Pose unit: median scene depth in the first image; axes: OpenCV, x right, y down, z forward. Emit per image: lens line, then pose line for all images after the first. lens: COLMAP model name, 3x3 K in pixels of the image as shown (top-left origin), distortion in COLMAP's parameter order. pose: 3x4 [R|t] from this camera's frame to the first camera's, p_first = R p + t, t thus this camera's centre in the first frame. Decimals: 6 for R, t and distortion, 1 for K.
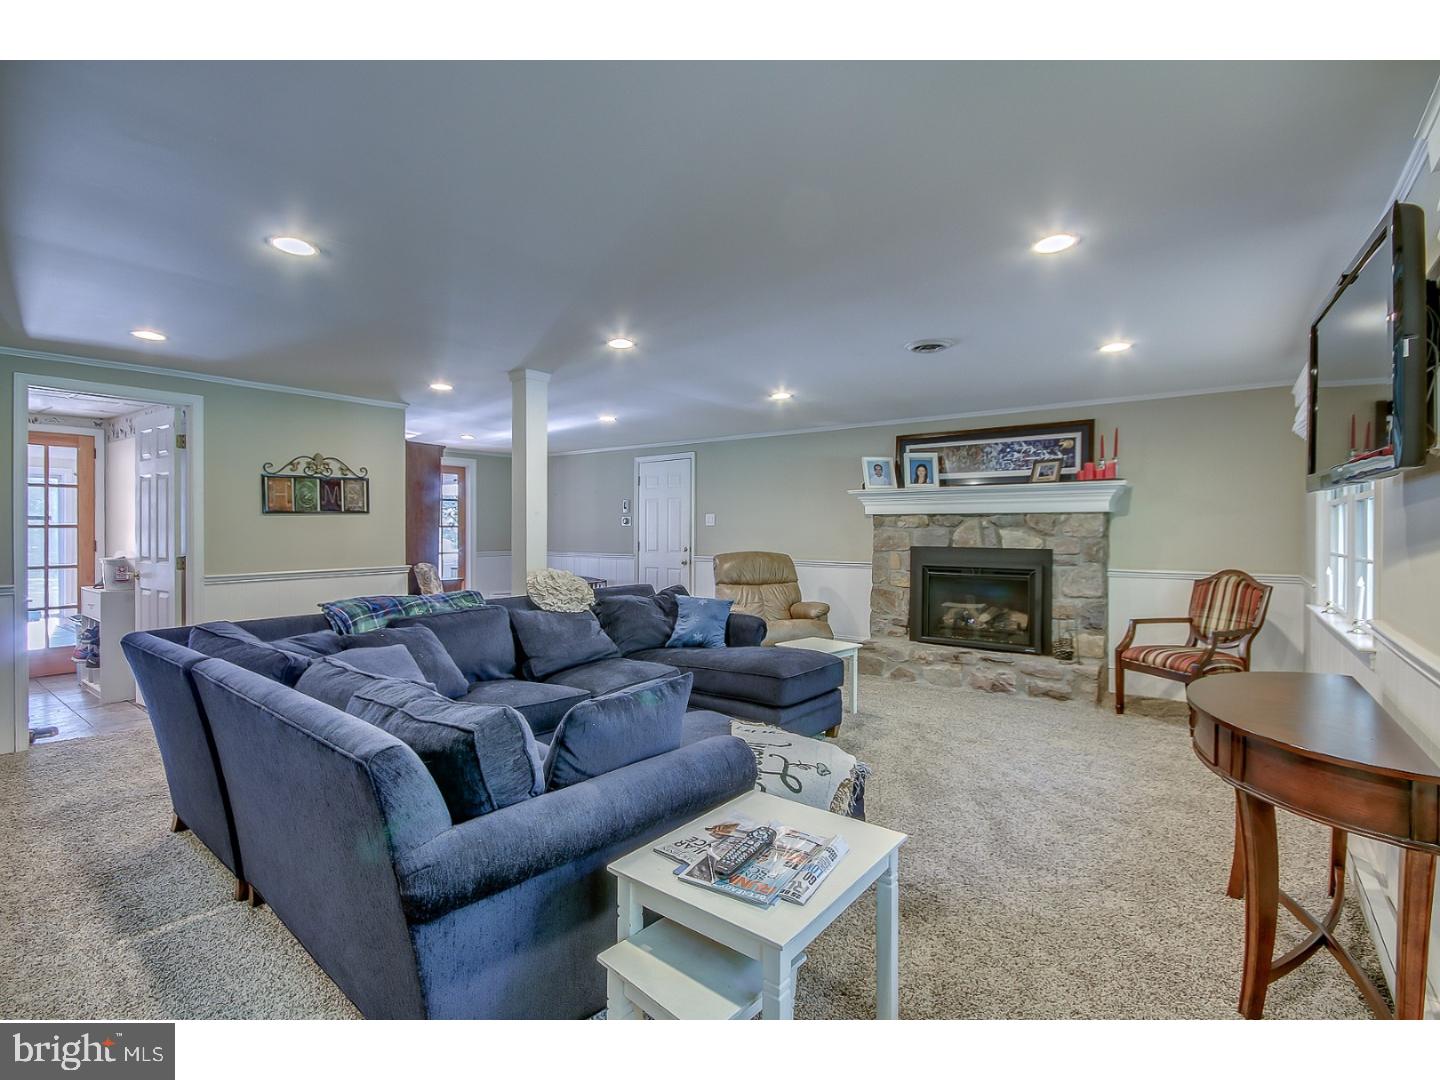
lens RADIAL K [[672.2, 0, 718.5], [0, 672.2, 530.5], [0, 0, 1]] dist [-0.002079, -0.000198]
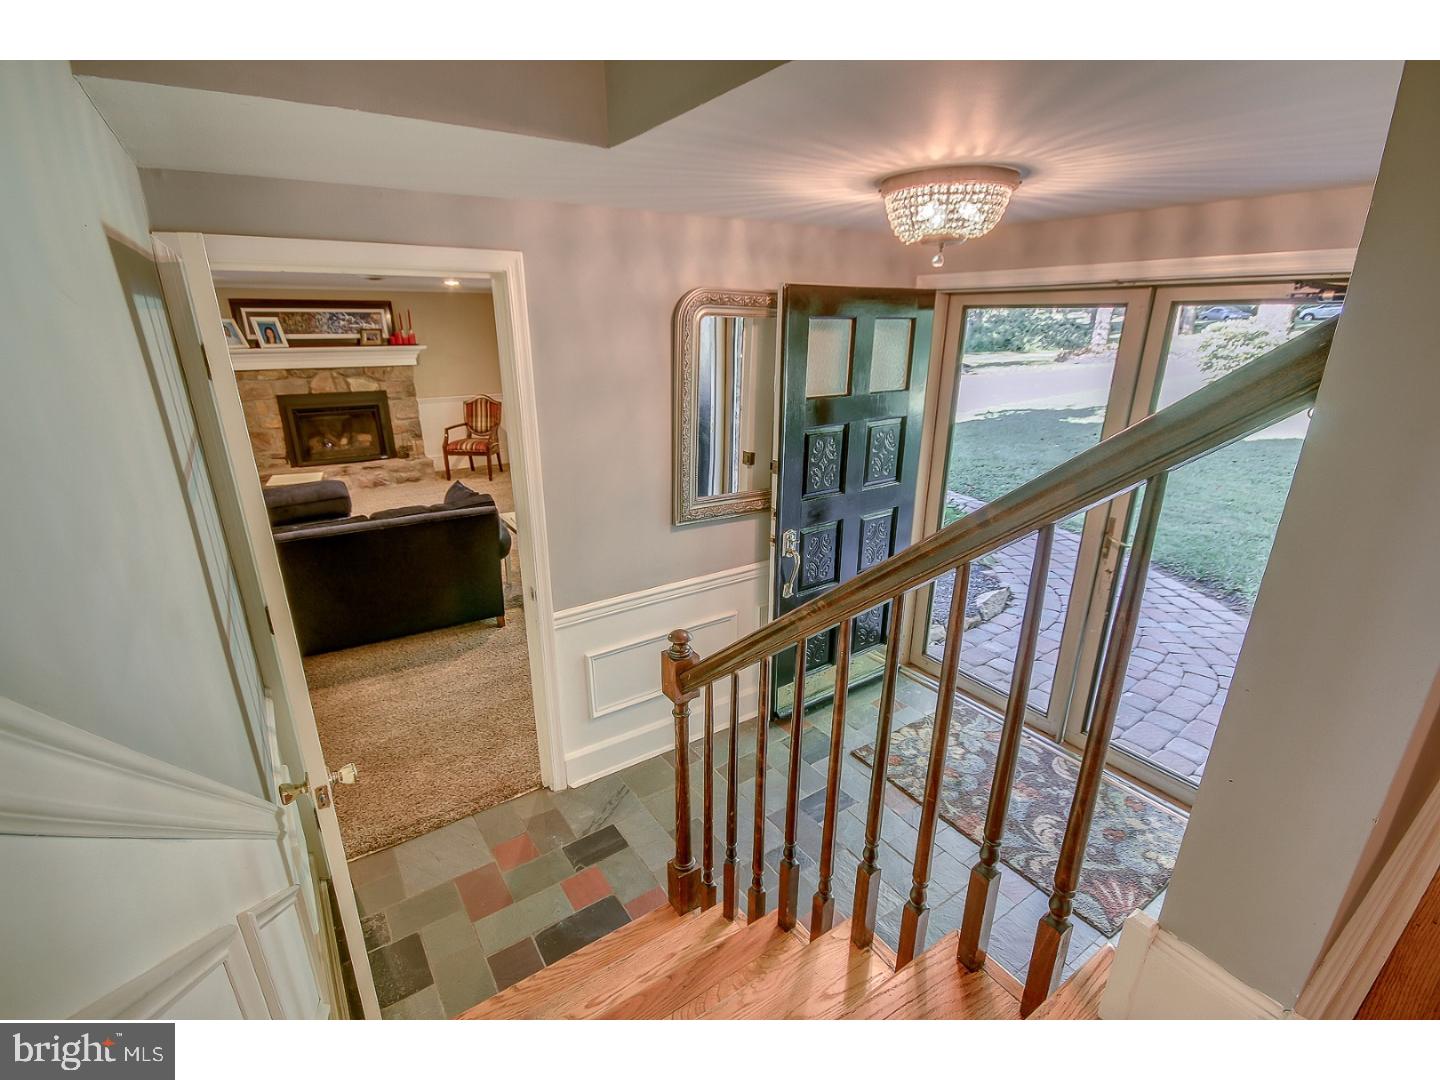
lens RADIAL K [[672.2, 0, 718.5], [0, 672.2, 530.5], [0, 0, 1]] dist [-0.002079, -0.000198]
pose [[0.305751, -0.285914, 0.908168, -0.738323], [-0.005301, 0.953320, 0.301914, -0.129845], [-0.952097, -0.097124, 0.289963, -0.206508]]
